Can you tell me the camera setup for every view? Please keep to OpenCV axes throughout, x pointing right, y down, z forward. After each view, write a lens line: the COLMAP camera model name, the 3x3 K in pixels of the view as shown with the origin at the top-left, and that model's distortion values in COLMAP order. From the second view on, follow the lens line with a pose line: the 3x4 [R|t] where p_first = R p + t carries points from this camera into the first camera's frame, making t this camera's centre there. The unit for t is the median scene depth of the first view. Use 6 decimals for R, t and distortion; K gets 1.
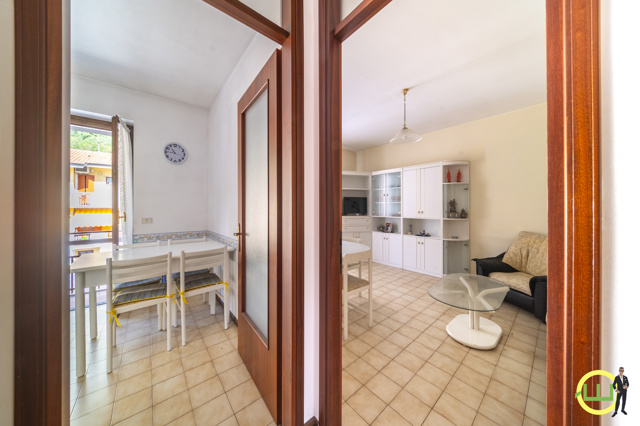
lens RADIAL K [[202.9, 0, 320.5], [0, 202.9, 209.0], [0, 0, 1]] dist [-0.000111, 0.000002]
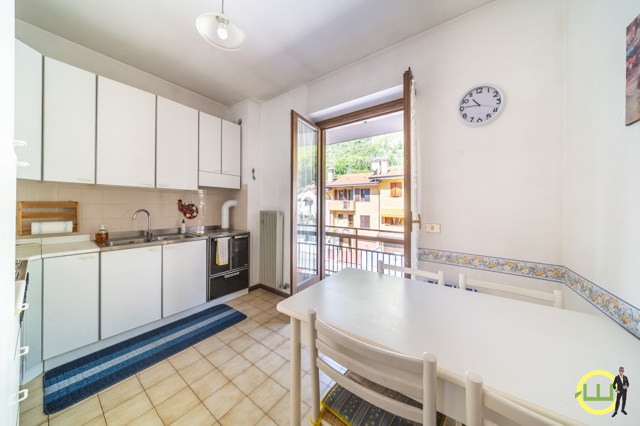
lens RADIAL K [[202.9, 0, 320.2], [0, 202.9, 211.7], [0, 0, 1]] dist [-0.000111, 0.000002]
pose [[0.238909, -0.004423, -0.971032, -0.305450], [-0.002538, 0.999983, -0.005179, 0.006195], [0.971039, 0.003702, 0.238894, 0.475052]]
